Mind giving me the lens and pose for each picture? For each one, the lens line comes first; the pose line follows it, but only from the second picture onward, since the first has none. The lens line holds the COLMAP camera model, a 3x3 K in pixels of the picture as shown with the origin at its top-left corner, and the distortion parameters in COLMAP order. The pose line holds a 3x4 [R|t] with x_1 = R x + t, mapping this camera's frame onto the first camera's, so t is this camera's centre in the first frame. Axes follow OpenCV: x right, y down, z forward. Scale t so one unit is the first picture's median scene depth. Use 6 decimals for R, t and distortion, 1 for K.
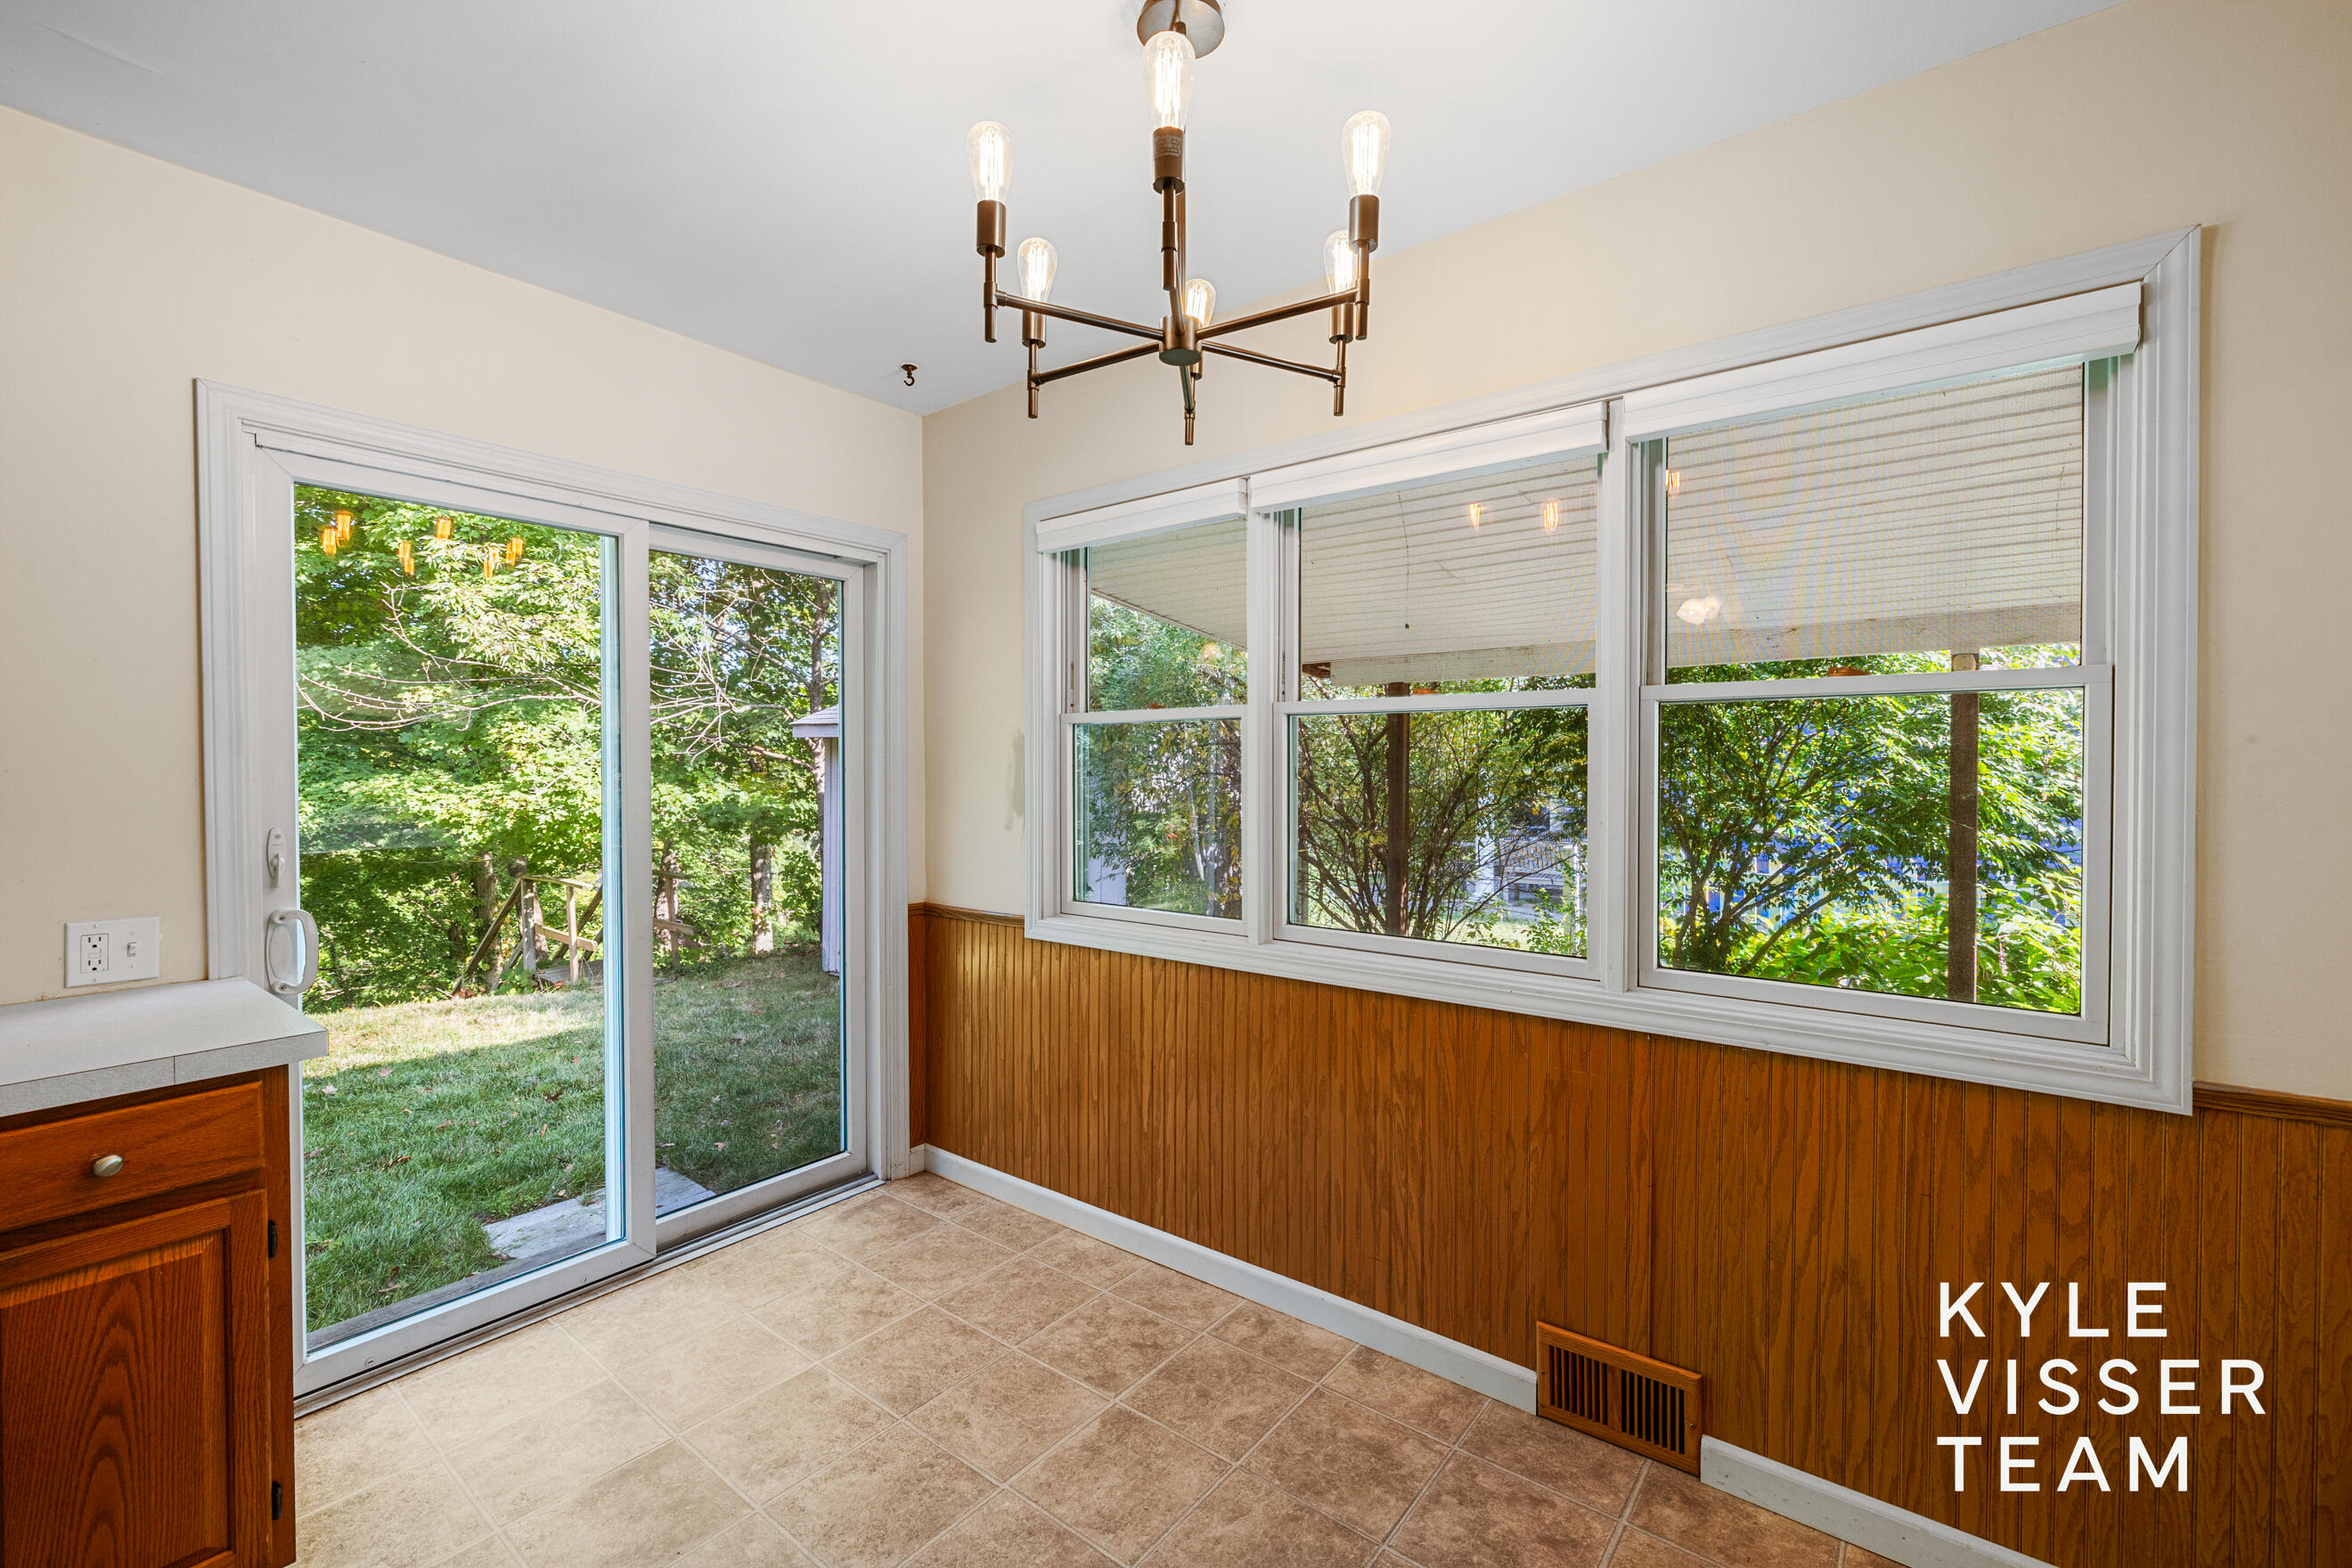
lens RADIAL K [[993.8, 0, 1173.8], [0, 993.8, 778.4], [0, 0, 1]] dist [0.000357, 0.000024]
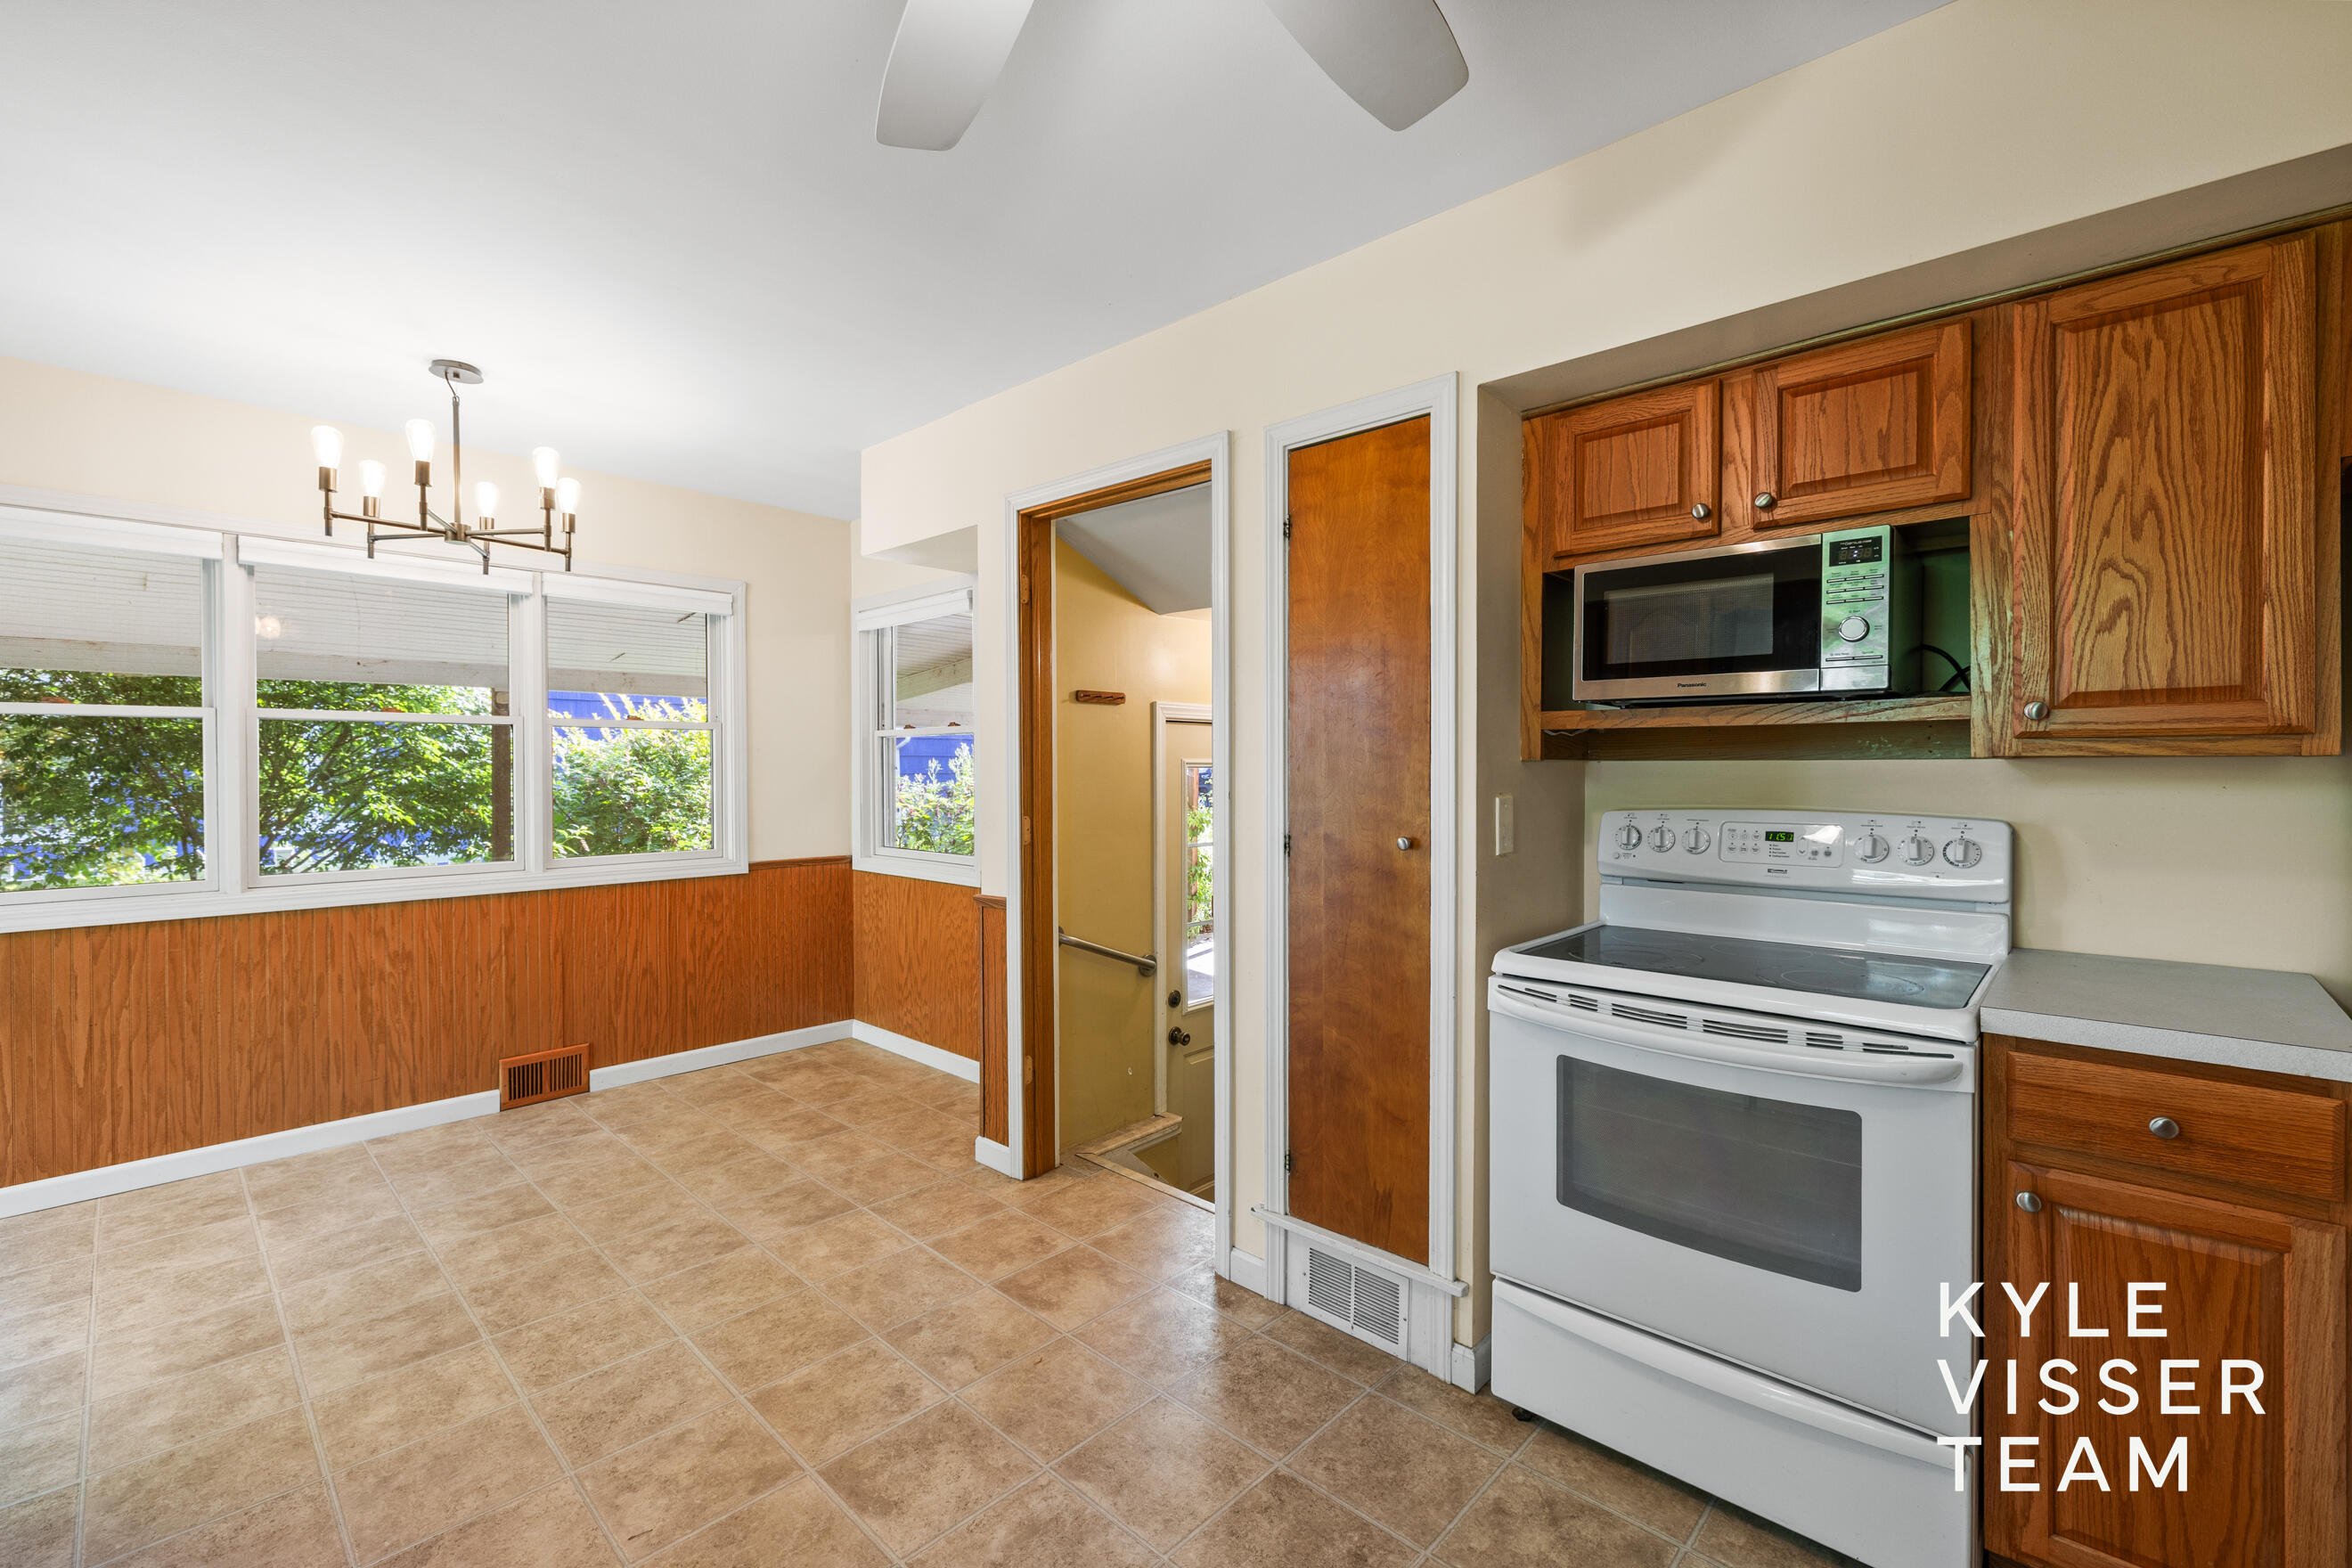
lens RADIAL K [[993.8, 0, 1173.8], [0, 993.8, 778.4], [0, 0, 1]] dist [0.000357, 0.000024]
pose [[0.093626, -0.009089, 0.995566, -1.396609], [0.016171, 0.999840, 0.007608, 0.034892], [-0.995476, 0.015387, 0.093758, -0.436036]]
